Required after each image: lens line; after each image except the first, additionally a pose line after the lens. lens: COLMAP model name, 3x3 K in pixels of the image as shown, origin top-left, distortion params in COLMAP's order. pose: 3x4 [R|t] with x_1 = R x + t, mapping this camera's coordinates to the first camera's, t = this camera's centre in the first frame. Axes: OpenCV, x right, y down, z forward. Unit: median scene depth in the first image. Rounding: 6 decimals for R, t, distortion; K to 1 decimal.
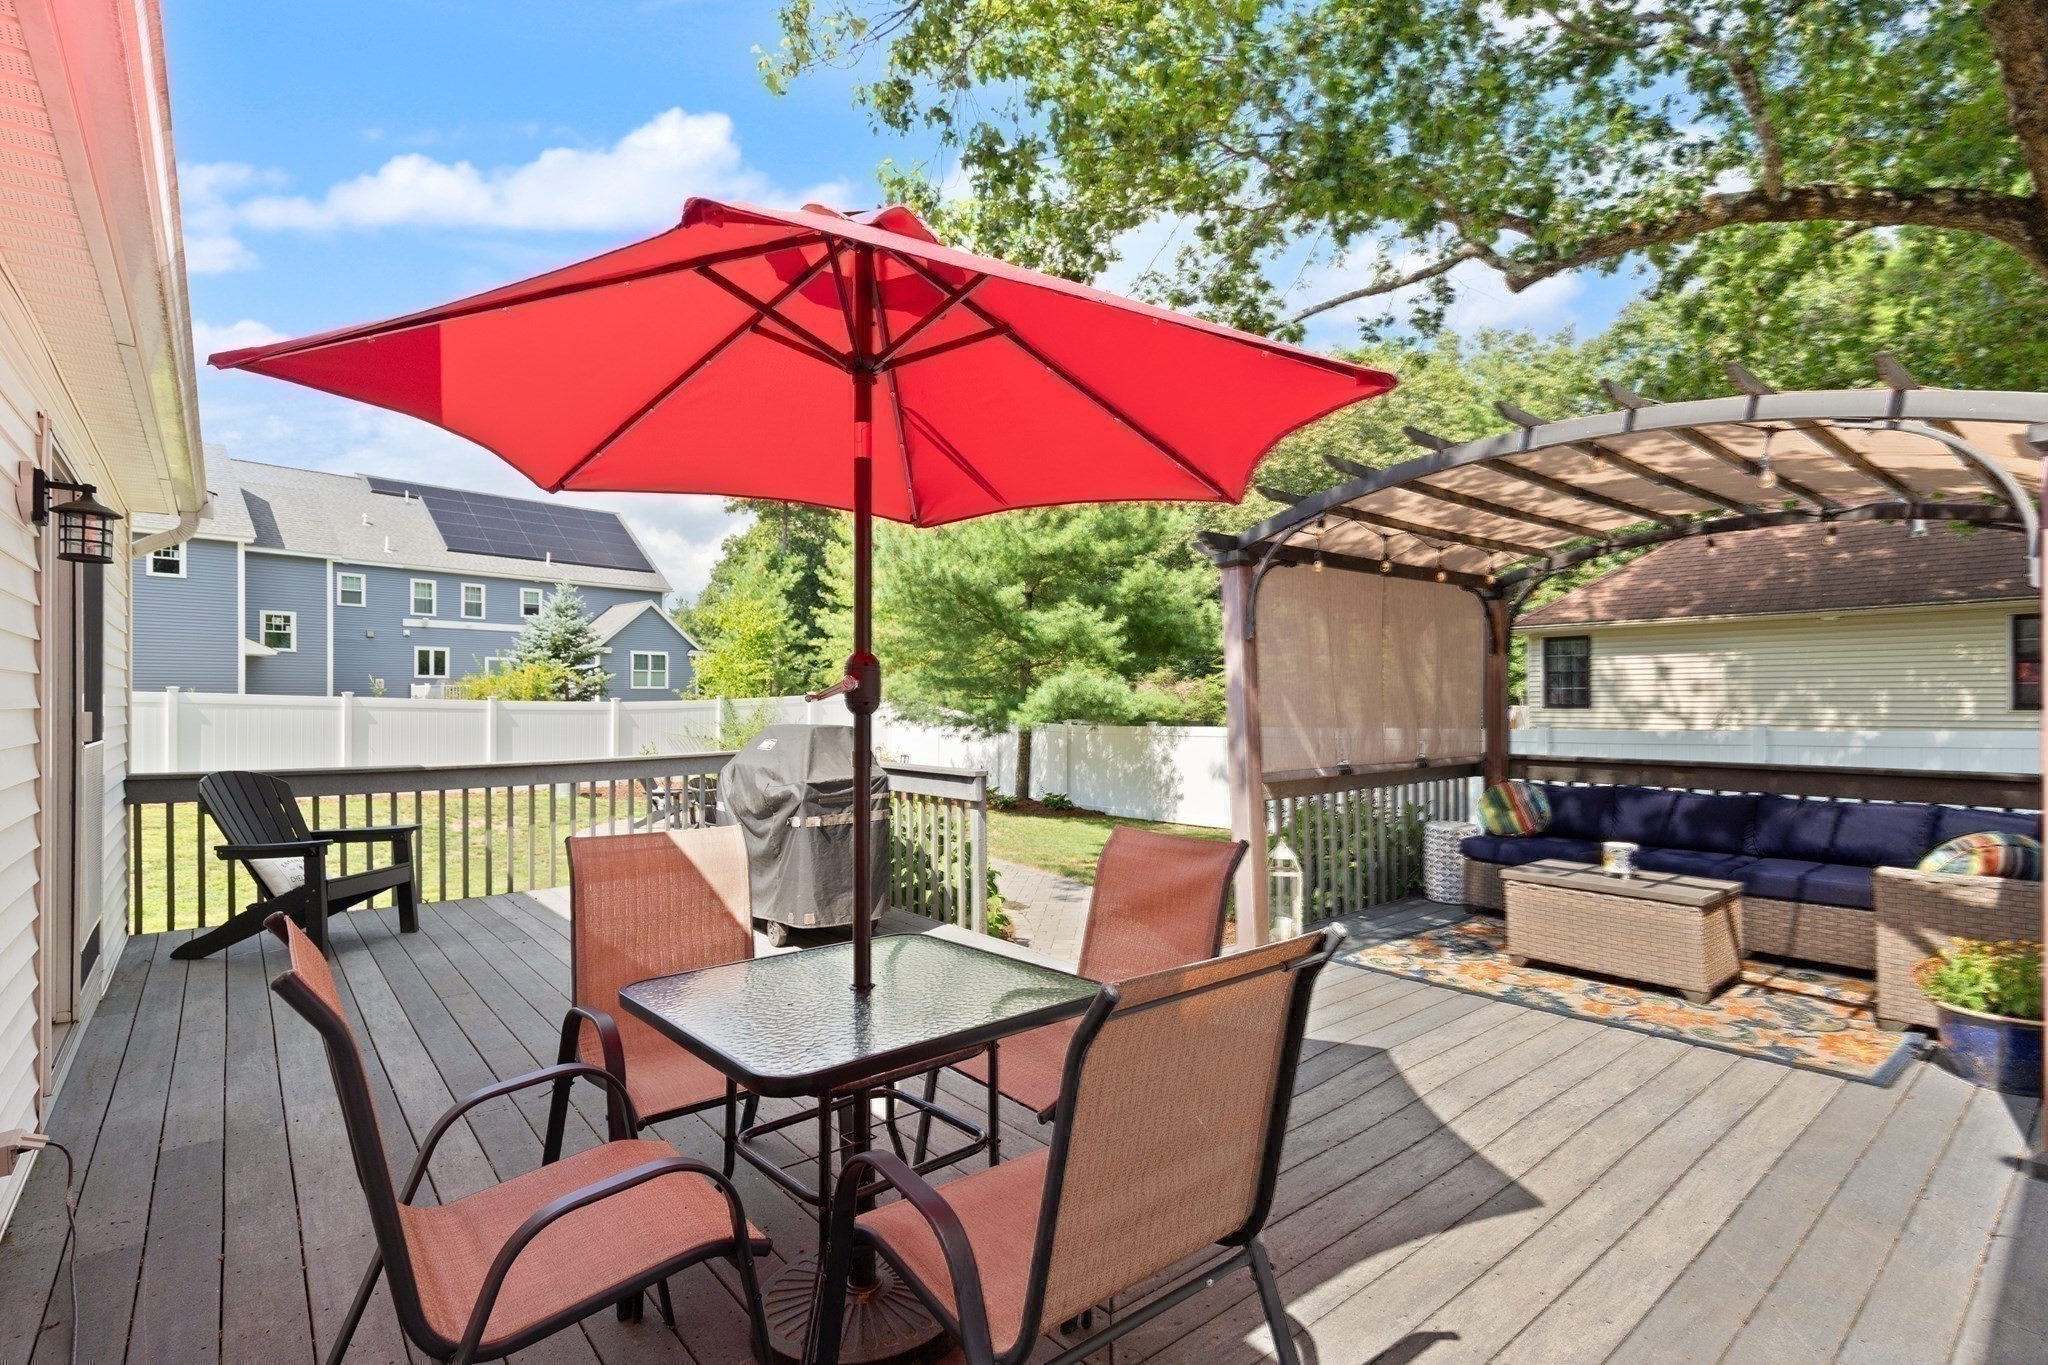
lens RADIAL K [[981.7, 0, 1035.8], [0, 981.7, 635.9], [0, 0, 1]] dist [-0.001112, -0.000611]
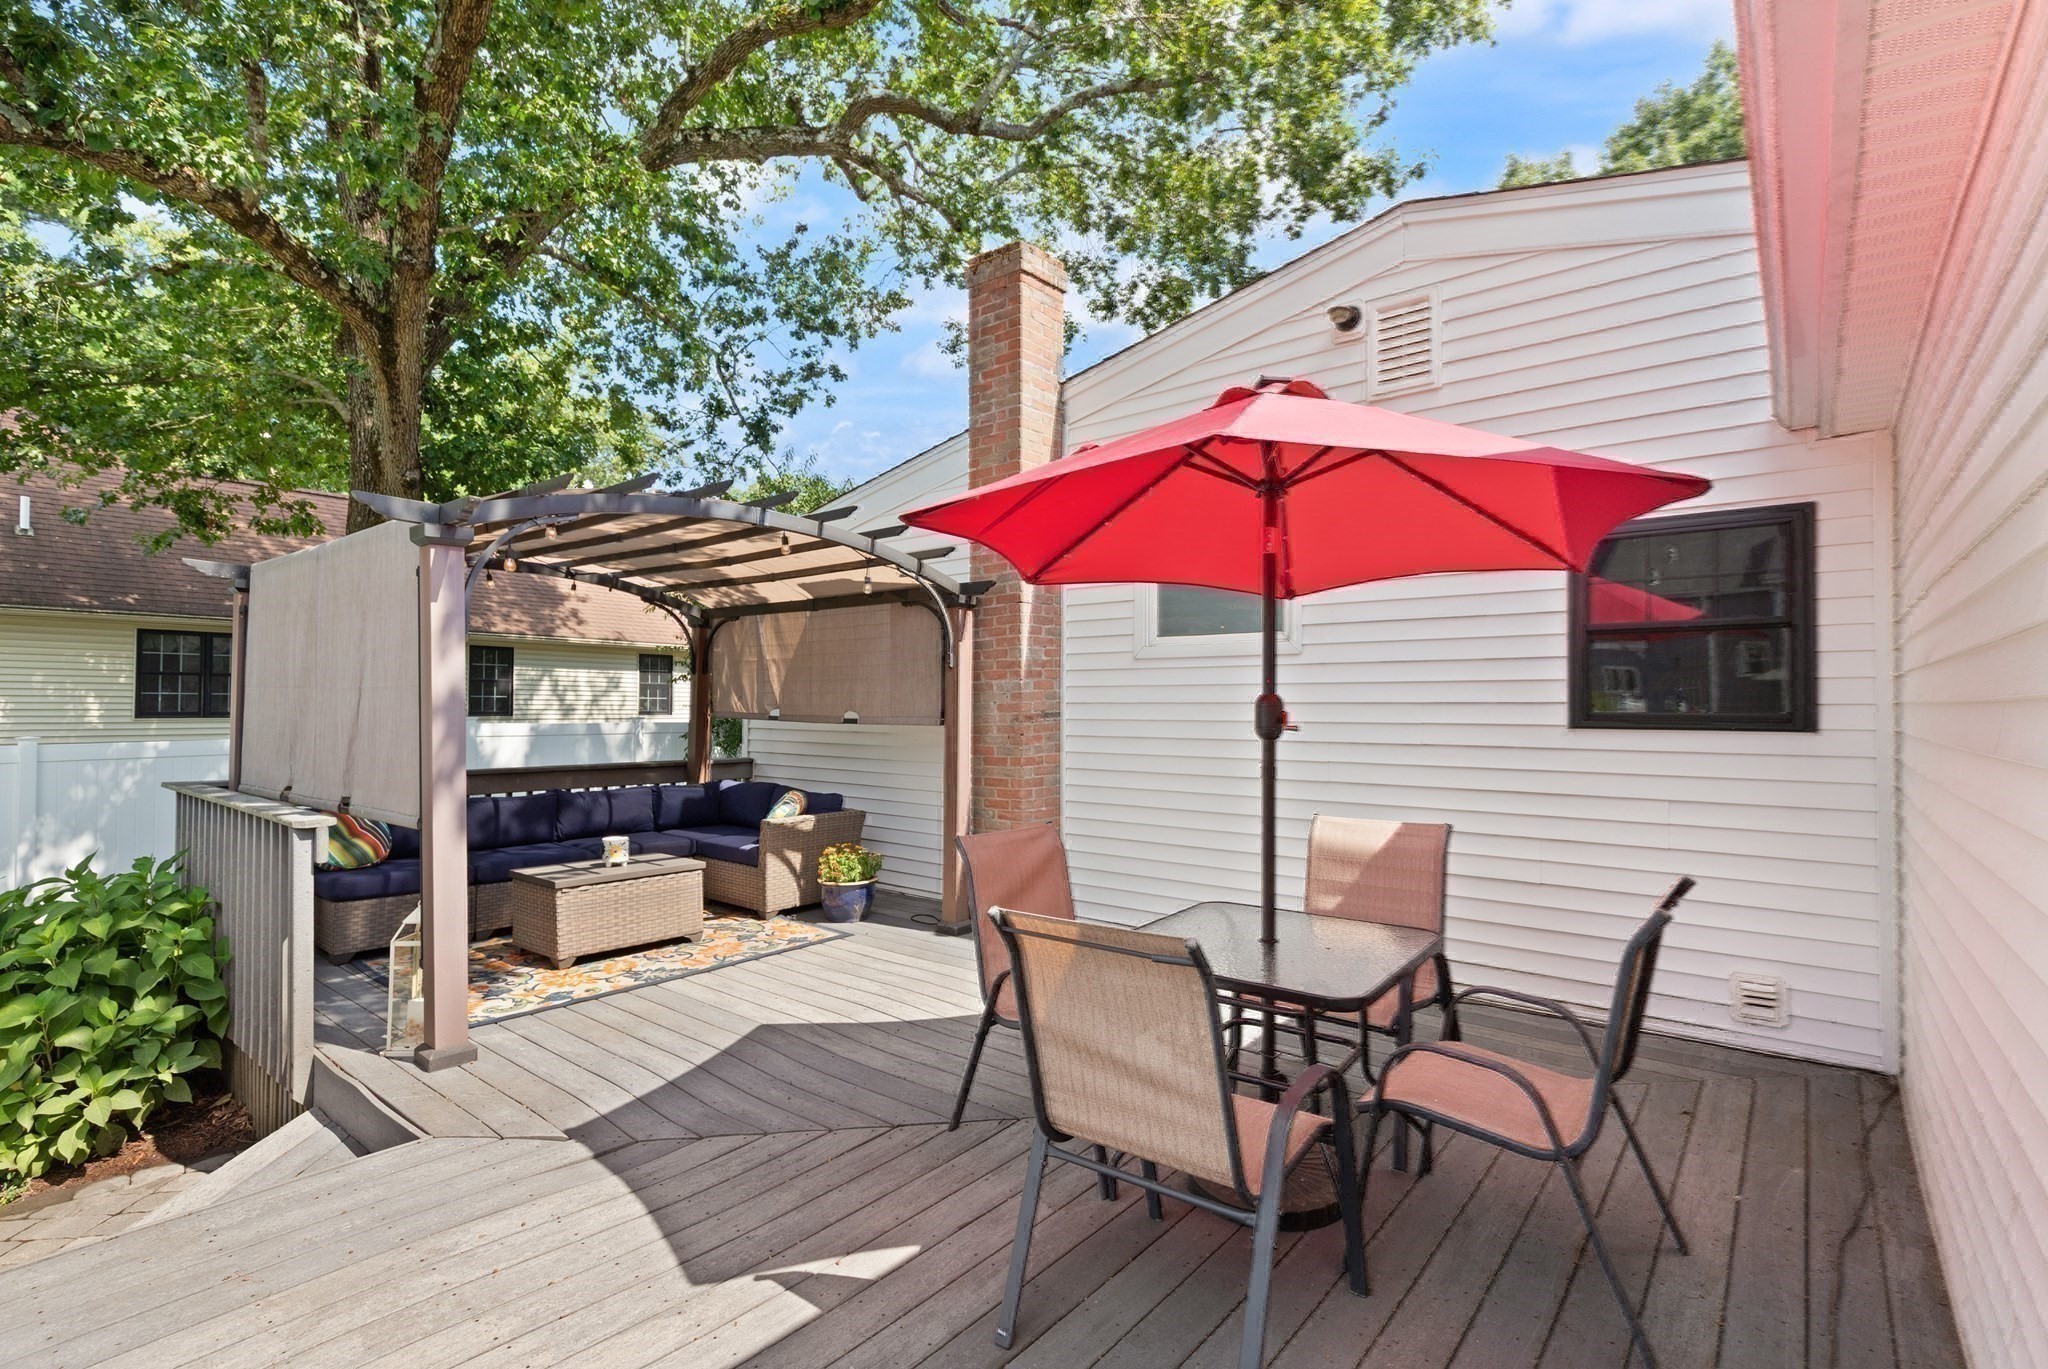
lens RADIAL K [[964.3, 0, 1024.0], [0, 964.3, 684.5], [0, 0, 1]] dist [0.001191, 0.000031]
pose [[-0.197421, 0.020769, 0.980099, -0.528352], [-0.066906, 0.997159, -0.034608, 0.026837], [-0.978033, -0.072407, -0.195471, 0.613463]]
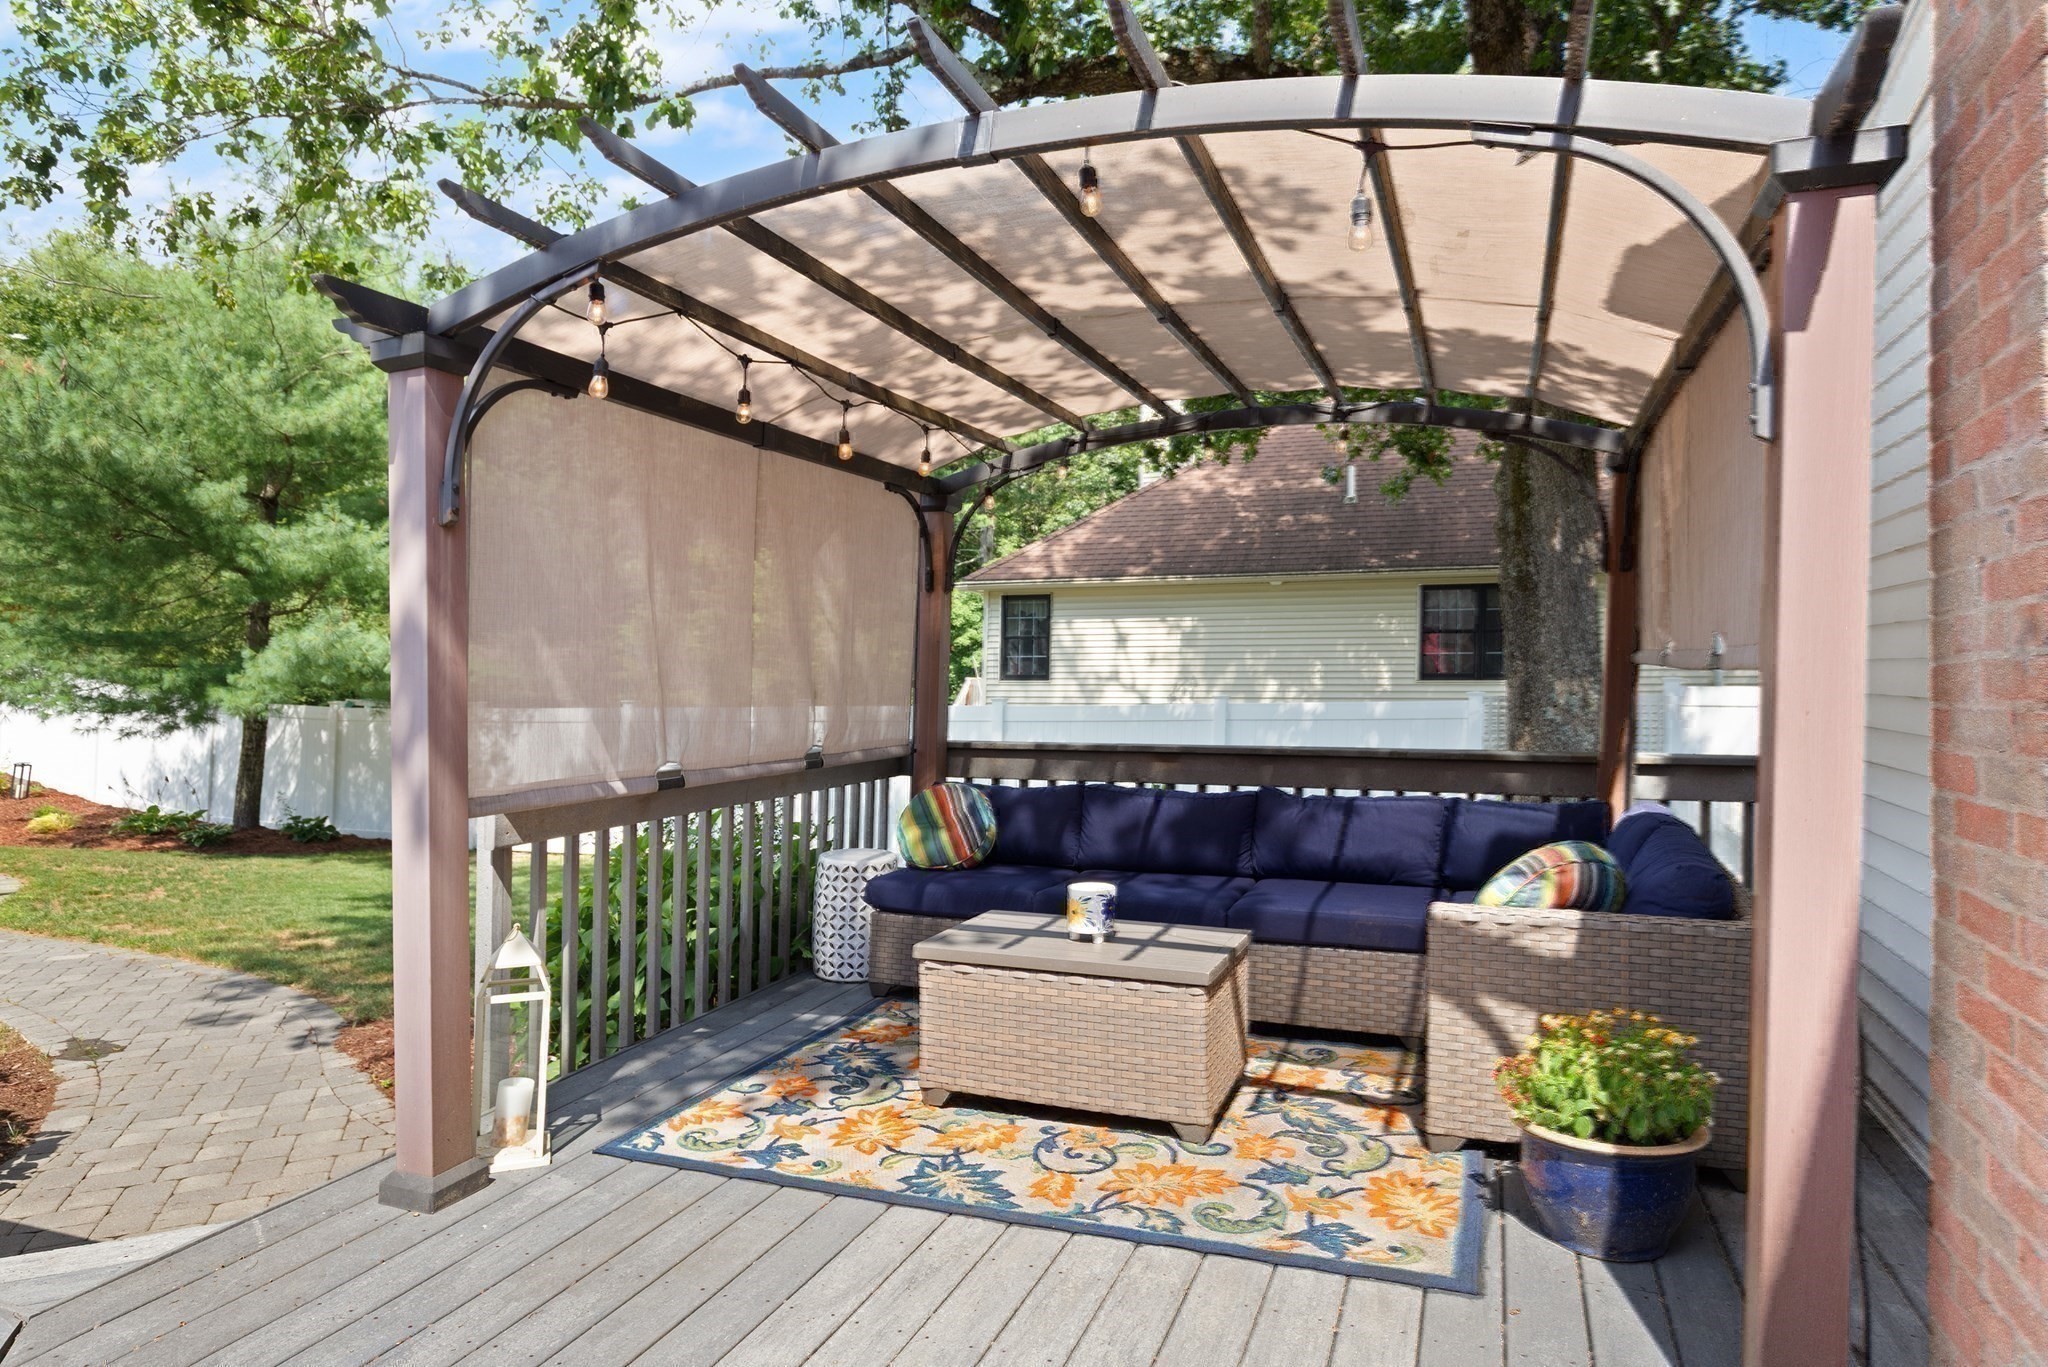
lens RADIAL K [[1197.7, 0, 1072.8], [0, 1197.7, 693.1], [0, 0, 1]] dist [0.002117, 0.000369]
pose [[0.860106, -0.006866, 0.510069, 0.165425], [-0.034068, 0.996904, 0.070867, 0.031132], [-0.508977, -0.078330, 0.857209, 0.302939]]
